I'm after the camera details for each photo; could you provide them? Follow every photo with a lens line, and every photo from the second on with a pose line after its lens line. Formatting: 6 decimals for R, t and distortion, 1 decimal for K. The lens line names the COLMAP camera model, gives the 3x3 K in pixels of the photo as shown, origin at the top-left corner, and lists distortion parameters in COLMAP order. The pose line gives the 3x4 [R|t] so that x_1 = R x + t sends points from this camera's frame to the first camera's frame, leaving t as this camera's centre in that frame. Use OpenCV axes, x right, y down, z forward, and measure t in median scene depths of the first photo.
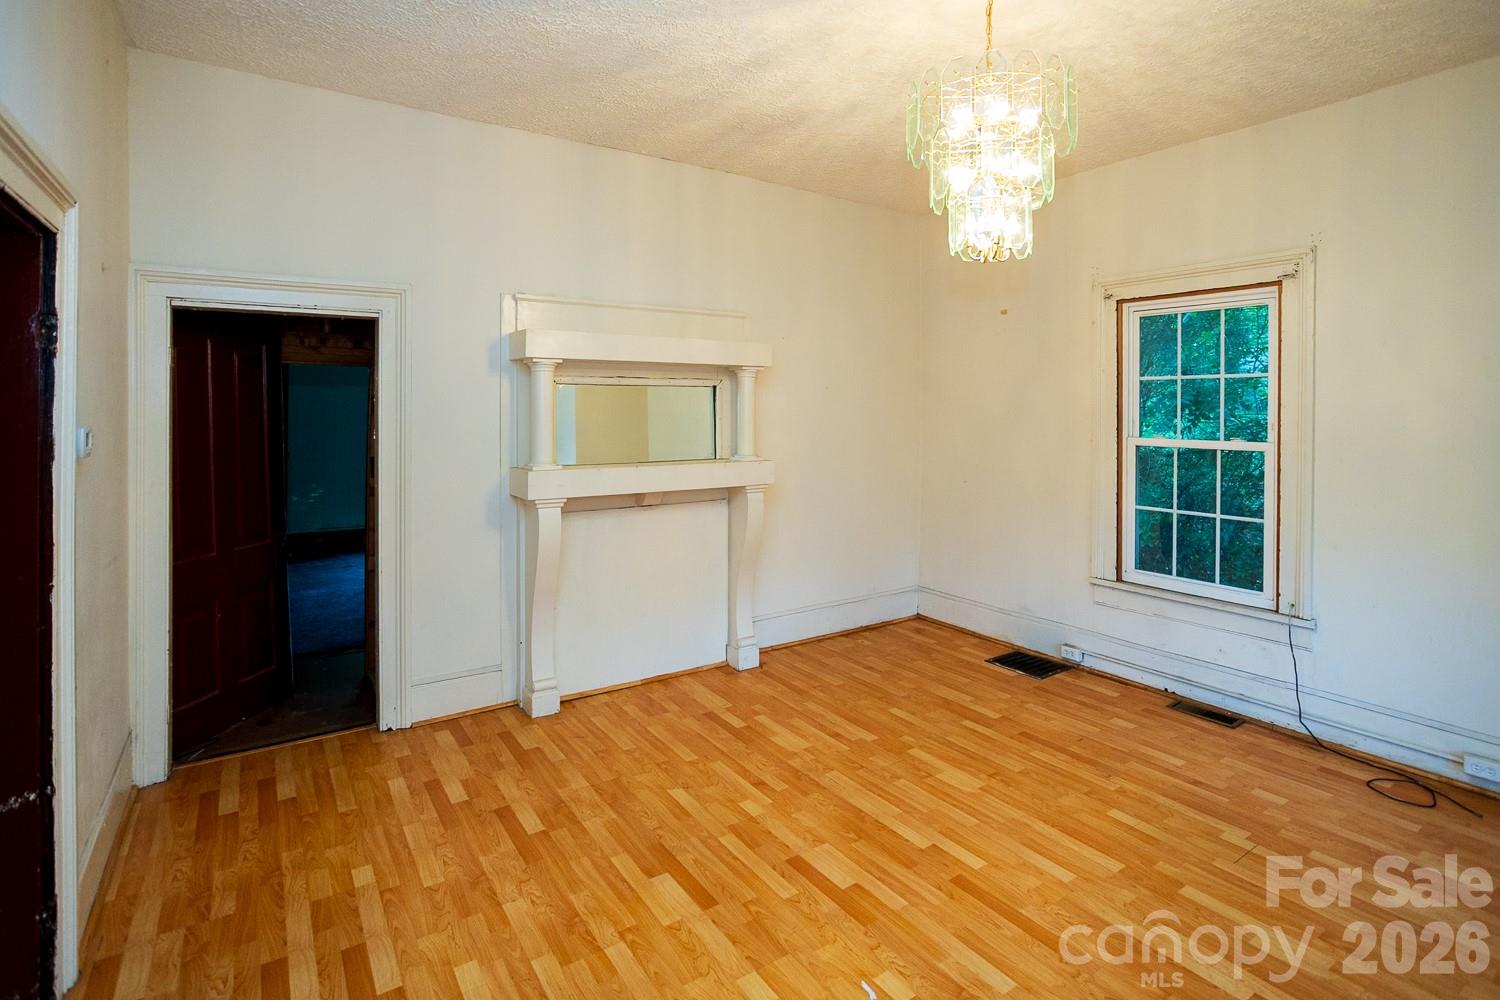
lens RADIAL K [[731.5, 0, 747.3], [0, 731.5, 410.2], [0, 0, 1]] dist [-0.038081, 0.022643]
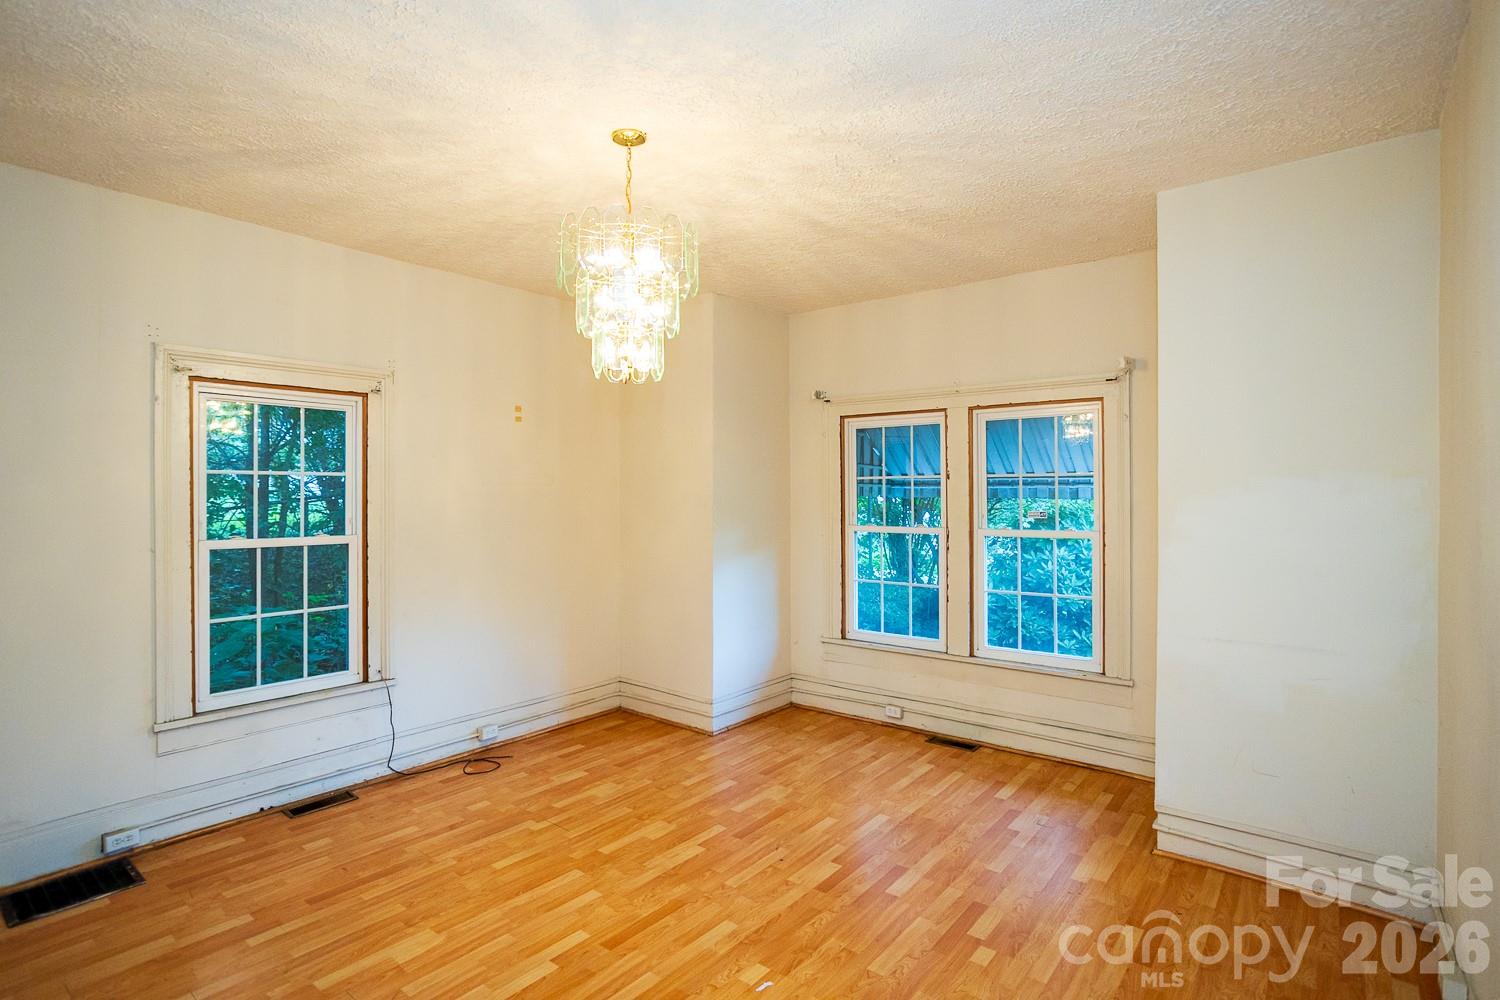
lens RADIAL K [[731.5, 0, 751.6], [0, 731.5, 494.1], [0, 0, 1]] dist [-0.038081, 0.022643]
pose [[-0.276903, 0.001334, 0.960897, -0.550578], [0.004956, 0.999988, 0.000040, -0.016112], [-0.960885, 0.004773, -0.276907, 0.743564]]
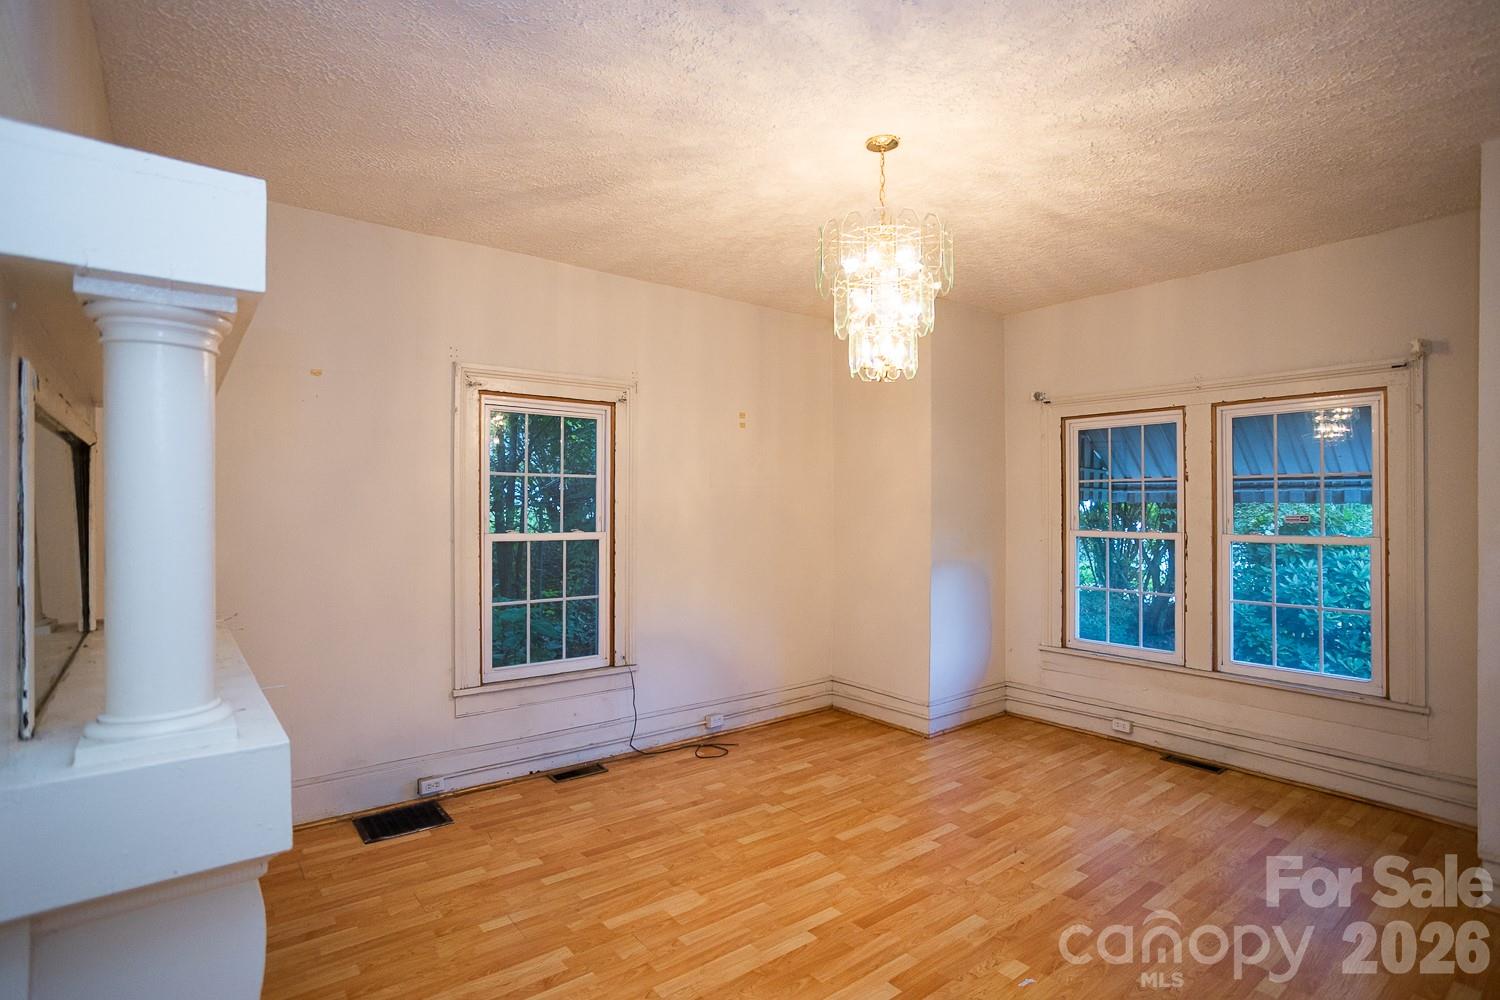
lens RADIAL K [[731.5, 0, 763.8], [0, 731.5, 505.3], [0, 0, 1]] dist [-0.038081, 0.022643]
pose [[-0.059994, 0.001284, 0.998198, -0.559253], [0.000850, 0.999999, -0.001235, 0.001714], [-0.998198, 0.000775, -0.059995, 0.830412]]
